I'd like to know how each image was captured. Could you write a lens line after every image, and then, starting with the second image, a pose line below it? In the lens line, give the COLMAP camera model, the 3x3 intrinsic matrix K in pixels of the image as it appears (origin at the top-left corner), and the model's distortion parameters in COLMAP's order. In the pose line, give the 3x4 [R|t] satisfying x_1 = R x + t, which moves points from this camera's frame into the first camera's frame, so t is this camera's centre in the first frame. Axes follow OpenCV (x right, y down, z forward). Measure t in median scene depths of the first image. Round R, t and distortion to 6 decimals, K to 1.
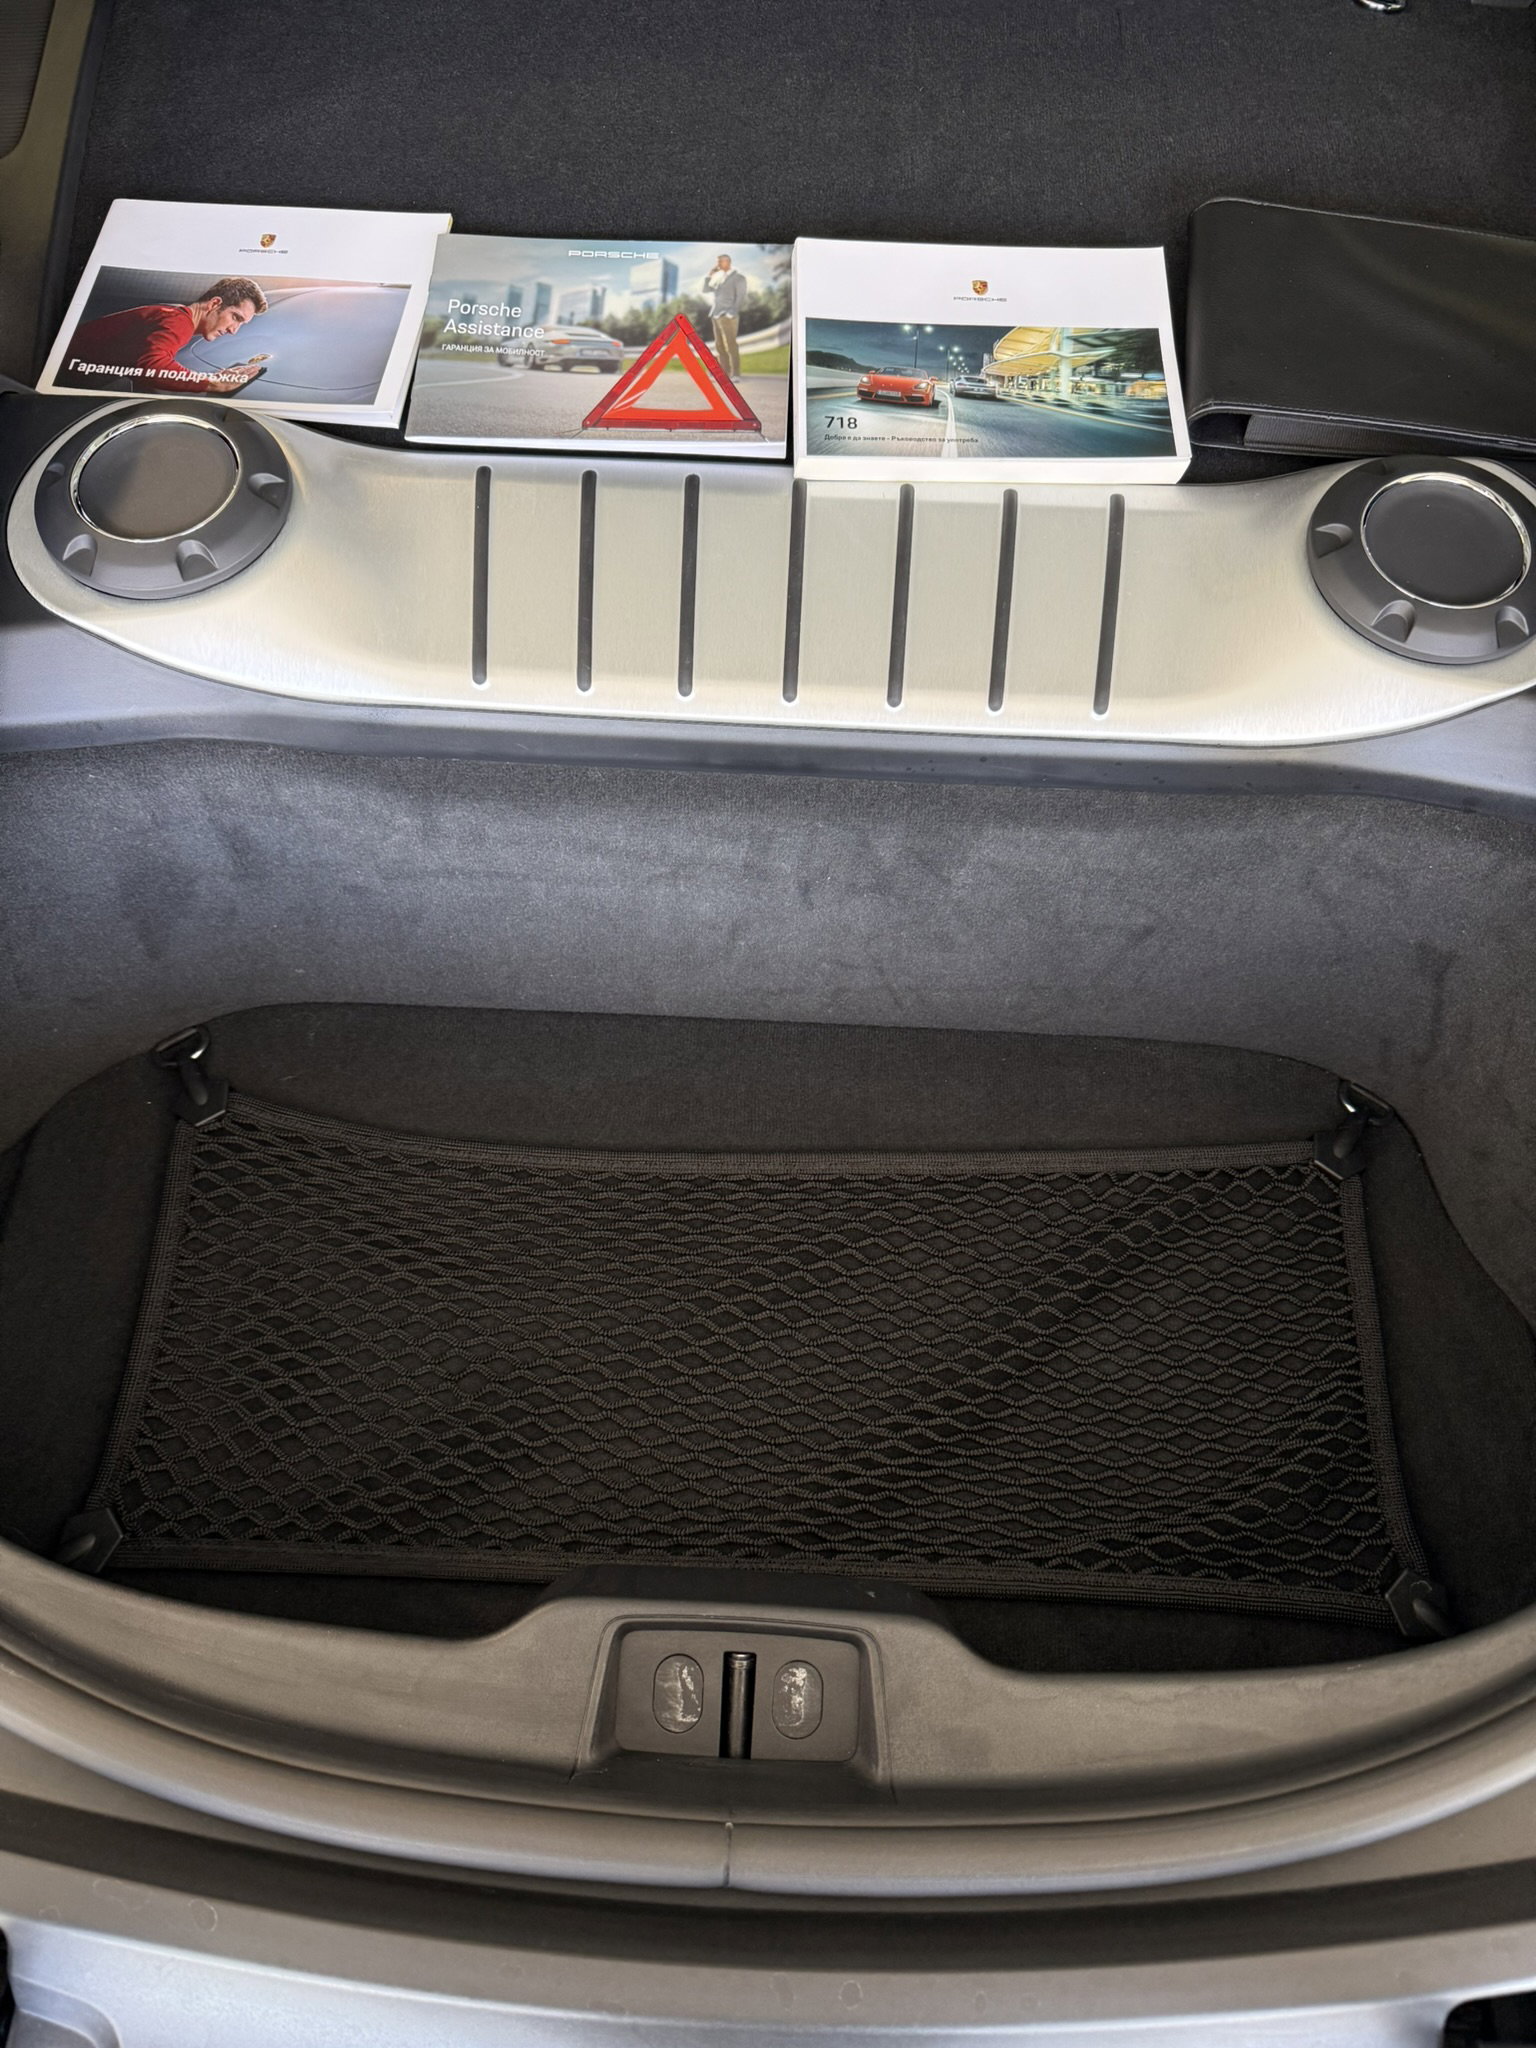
lens RADIAL K [[1377.9, 0, 768.0], [0, 1377.9, 1024.0], [0, 0, 1]] dist [0.137974, -0.256324]
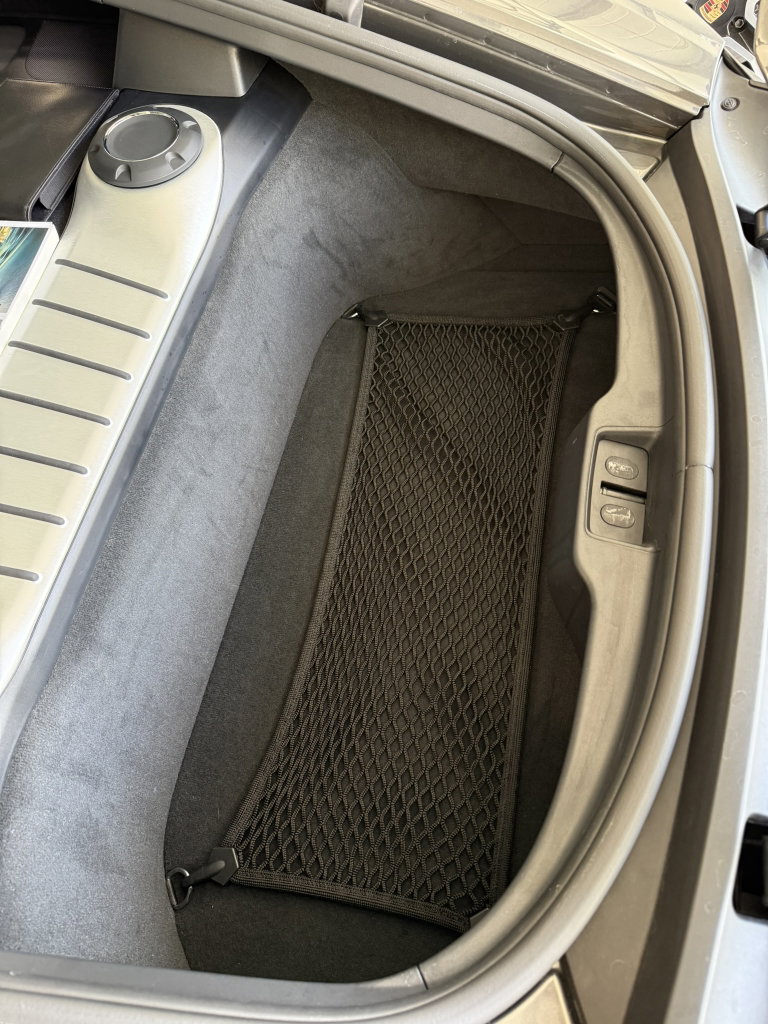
lens RADIAL K [[689.0, 0, 384.0], [0, 689.0, 512.0], [0, 0, 1]] dist [0.137974, -0.256324]
pose [[0.166319, -0.893389, 0.417366, -0.385478], [0.938017, 0.273864, 0.212420, -0.055594], [-0.304075, 0.356167, 0.883563, 0.119063]]
